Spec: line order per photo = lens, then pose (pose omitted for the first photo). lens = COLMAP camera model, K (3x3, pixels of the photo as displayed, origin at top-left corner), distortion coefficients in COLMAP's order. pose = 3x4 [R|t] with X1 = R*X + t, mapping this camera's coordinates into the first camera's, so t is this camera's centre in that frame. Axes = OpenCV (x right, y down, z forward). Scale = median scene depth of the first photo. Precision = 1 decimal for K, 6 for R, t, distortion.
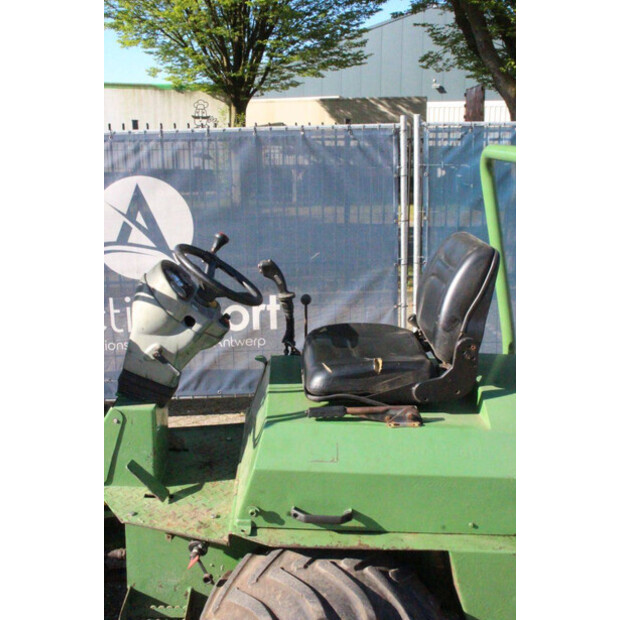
lens RADIAL K [[645.3, 0, 313.9], [0, 645.3, 306.4], [0, 0, 1]] dist [-0.042878, 0.000000]
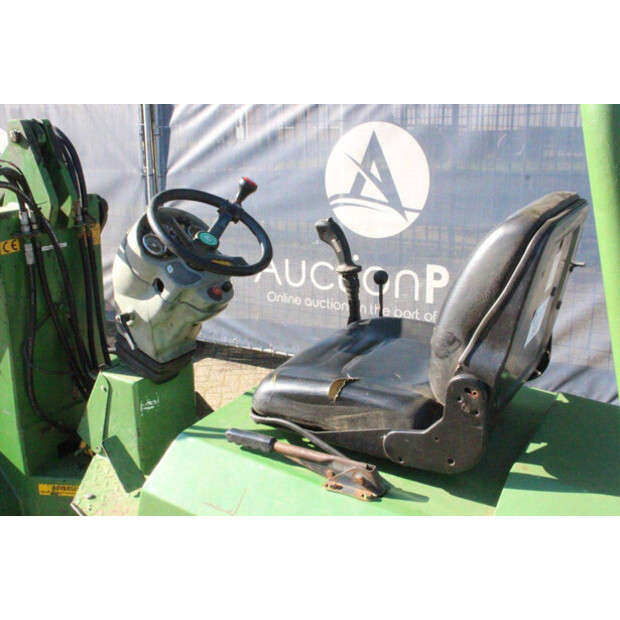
lens RADIAL K [[645.3, 0, 311.8], [0, 645.3, 312.6], [0, 0, 1]] dist [-0.042878, 0.000000]
pose [[0.833772, 0.146205, -0.532399, 0.382822], [-0.109135, 0.988917, 0.100659, -0.043345], [0.541215, -0.025823, 0.840487, 0.418034]]
